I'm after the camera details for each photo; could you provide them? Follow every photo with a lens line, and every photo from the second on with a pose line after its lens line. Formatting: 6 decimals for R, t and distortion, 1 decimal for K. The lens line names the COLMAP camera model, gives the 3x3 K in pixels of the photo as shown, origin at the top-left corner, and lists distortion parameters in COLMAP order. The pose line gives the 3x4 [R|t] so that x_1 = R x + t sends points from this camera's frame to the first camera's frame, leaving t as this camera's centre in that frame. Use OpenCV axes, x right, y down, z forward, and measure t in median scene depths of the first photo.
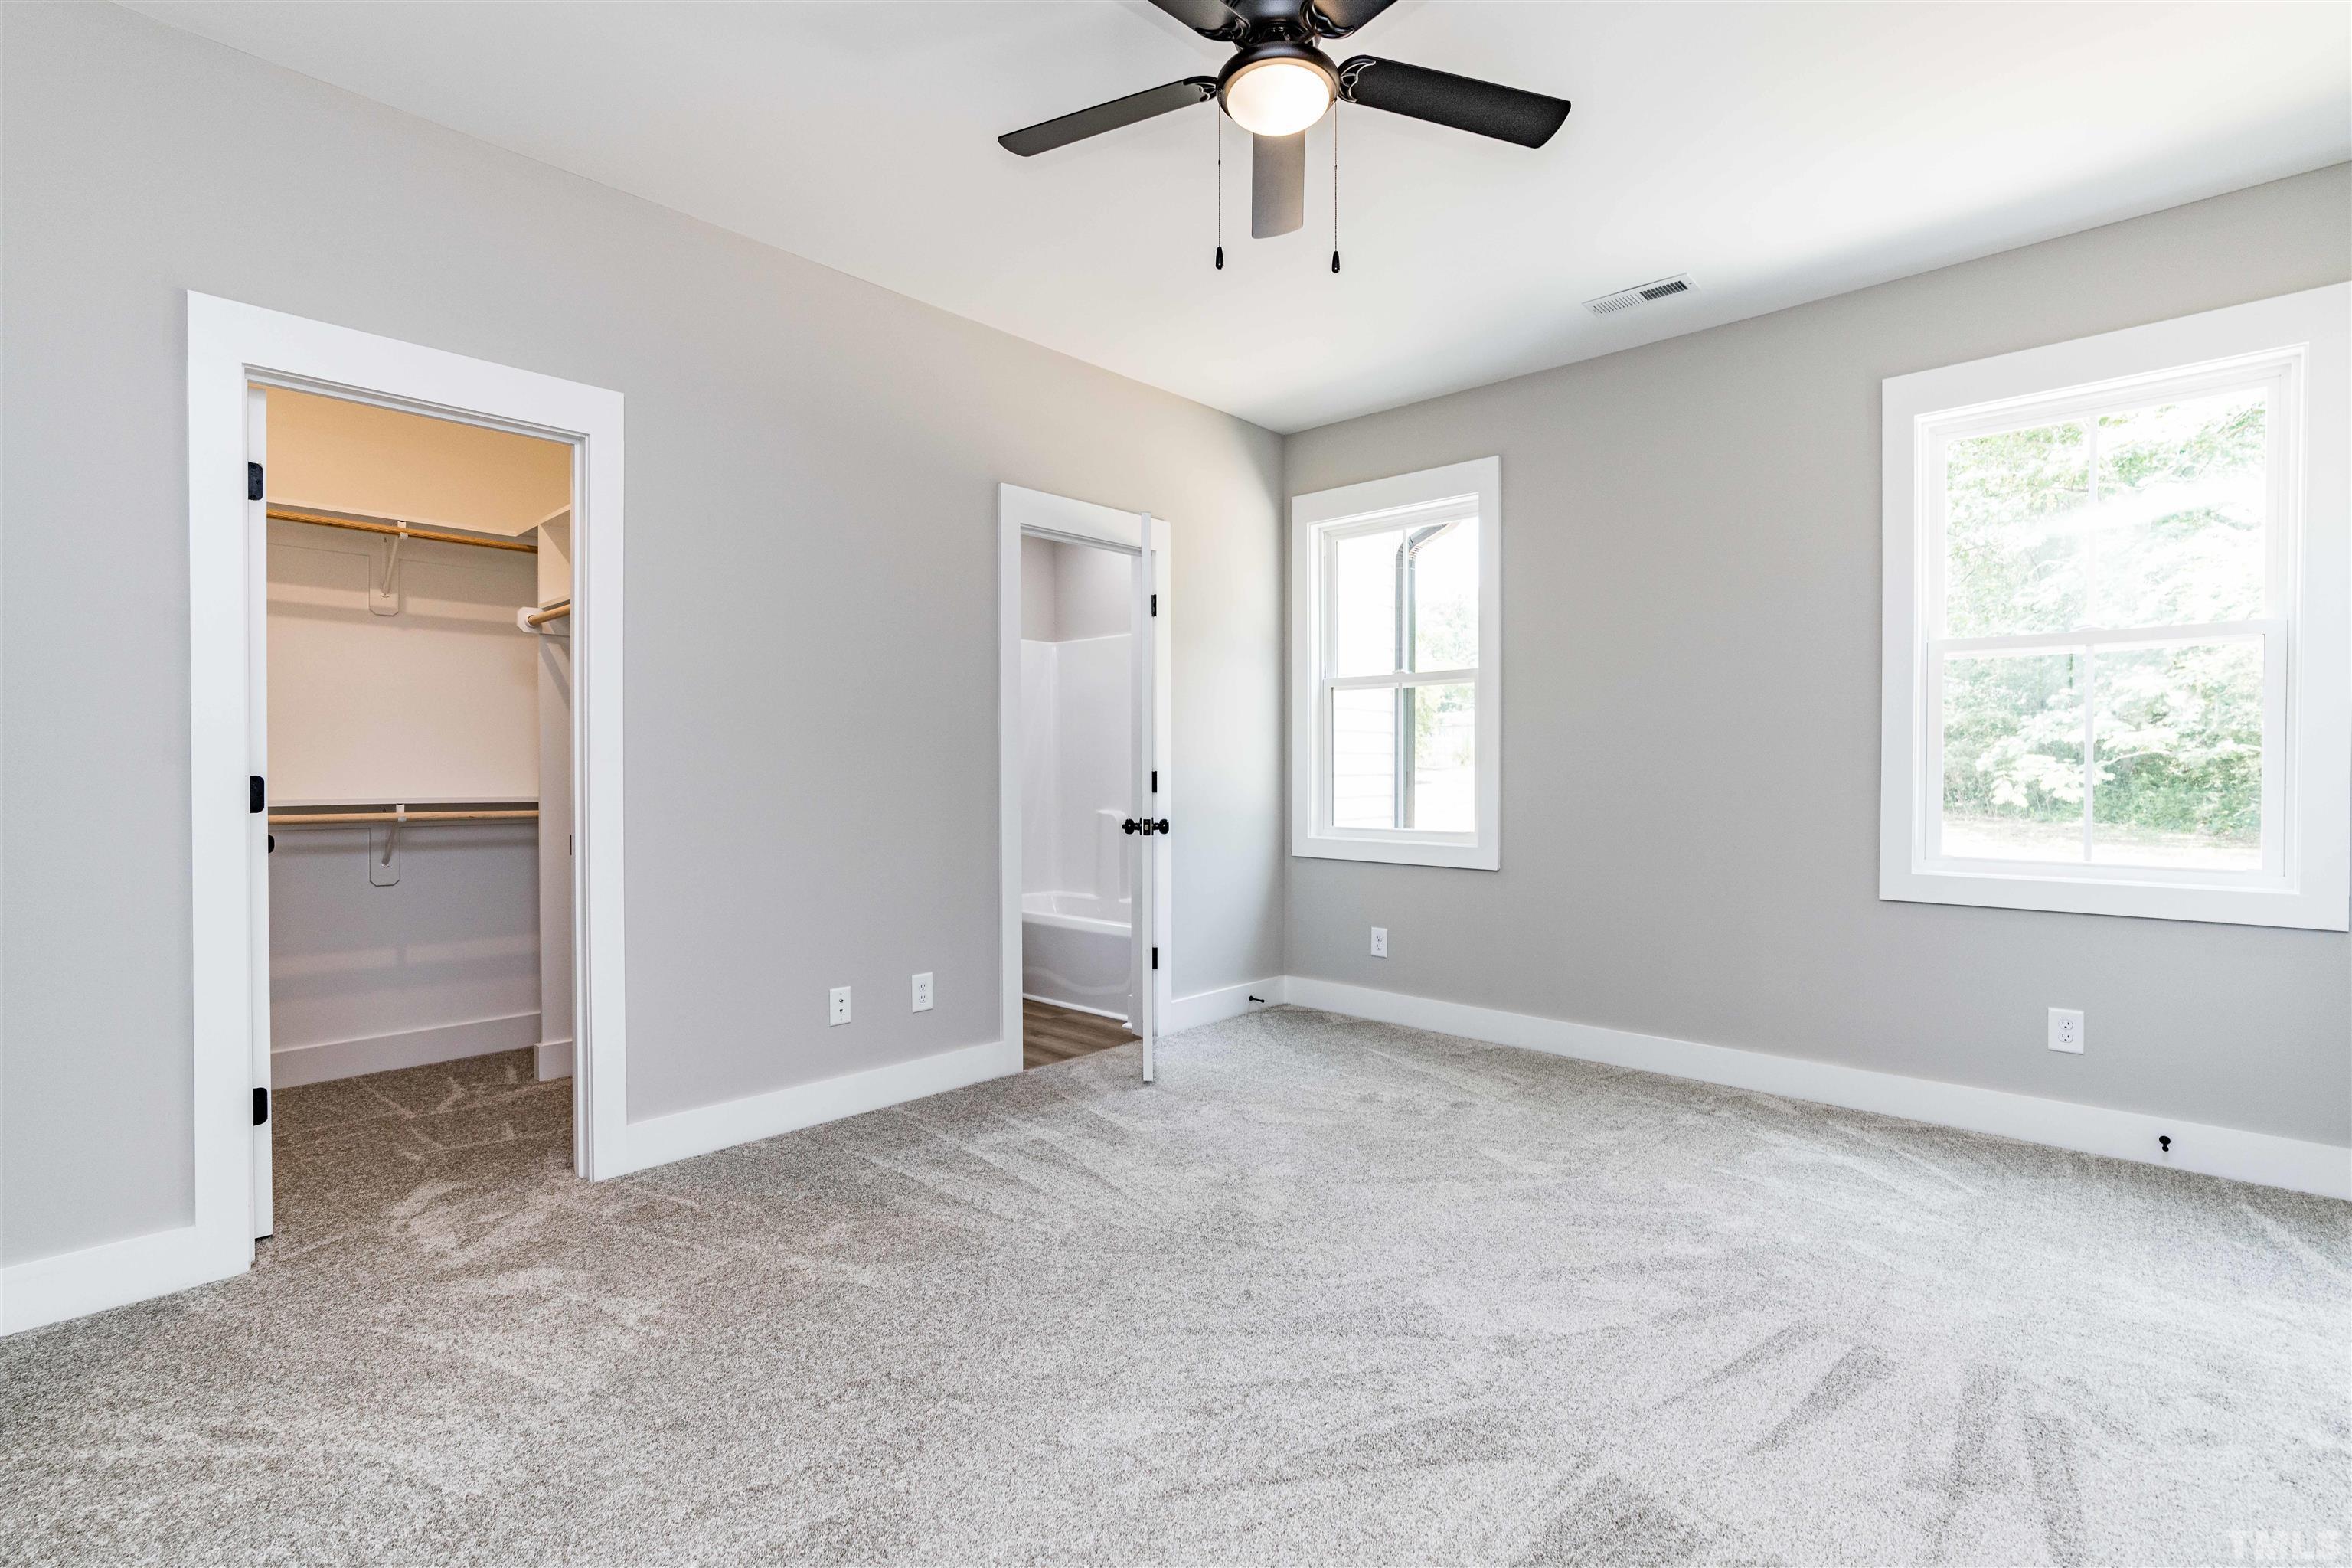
lens RADIAL K [[1064.3, 0, 1176.6], [0, 1064.3, 781.8], [0, 0, 1]] dist [-0.048422, 0.022271]
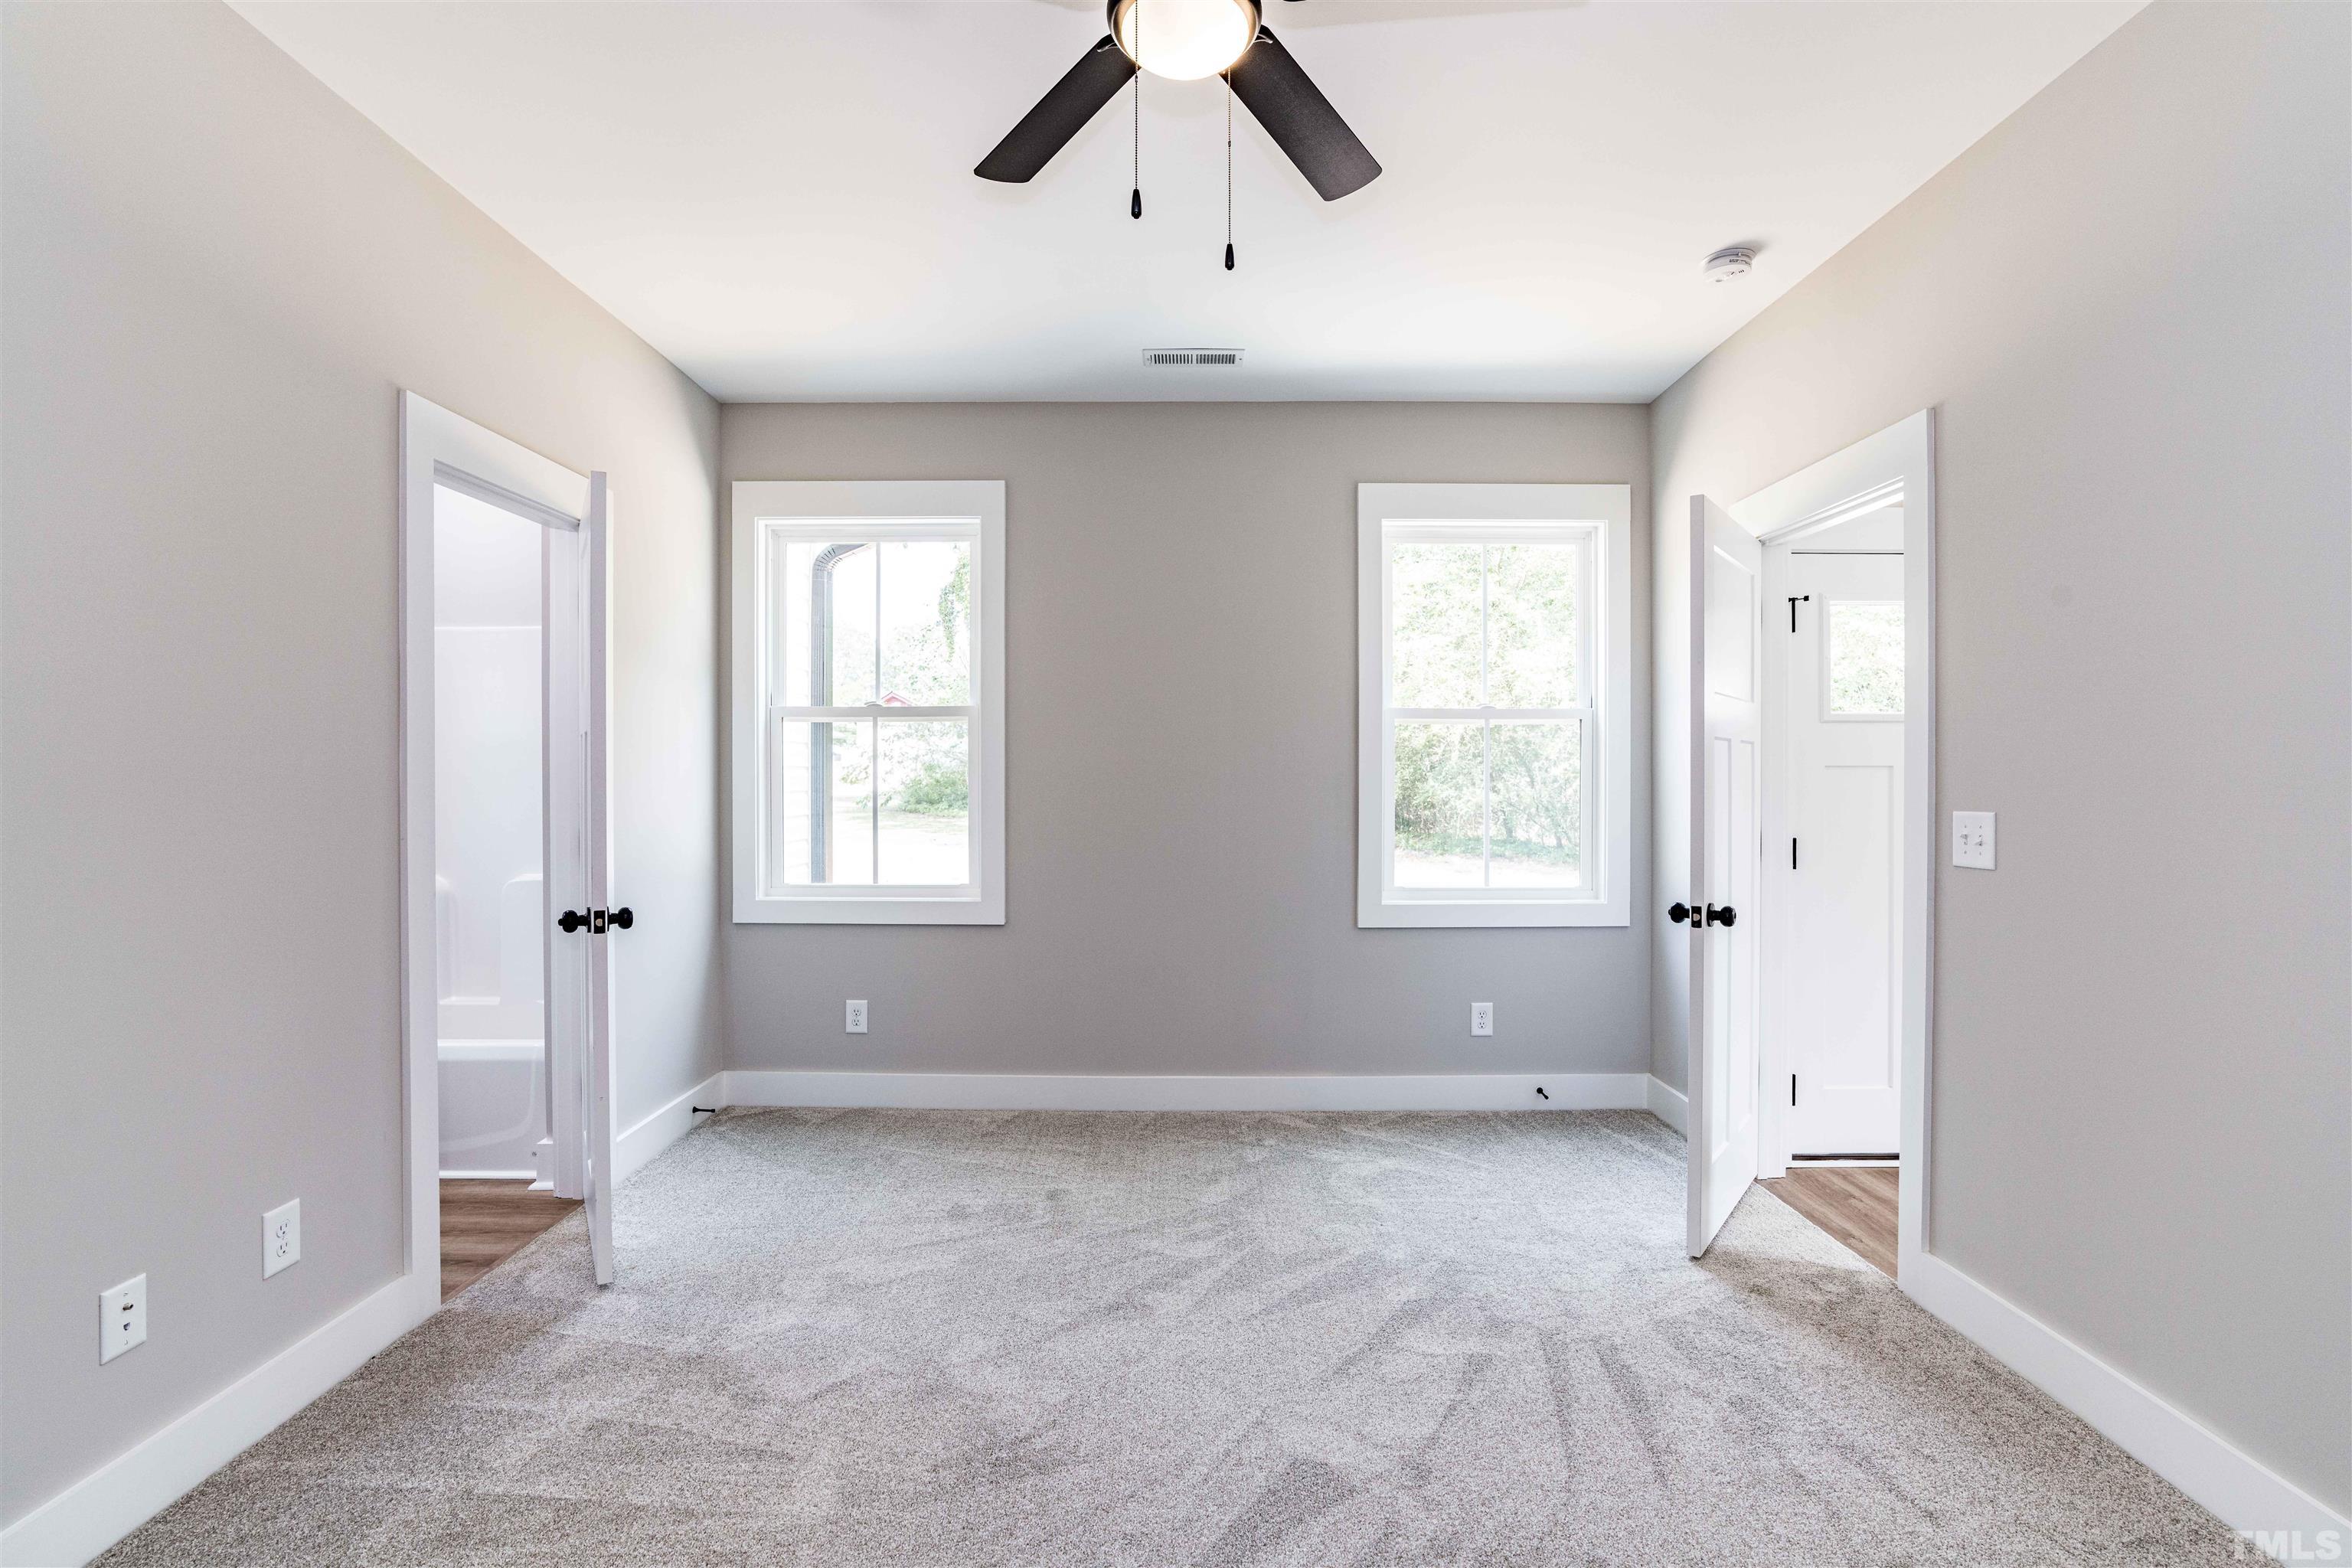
lens RADIAL K [[1064.3, 0, 1176.6], [0, 1064.3, 781.8], [0, 0, 1]] dist [-0.048422, 0.022271]
pose [[0.737125, -0.002994, 0.675750, -0.268695], [0.009436, 0.999938, -0.005863, -0.043834], [-0.675691, 0.010699, 0.737108, 0.254438]]
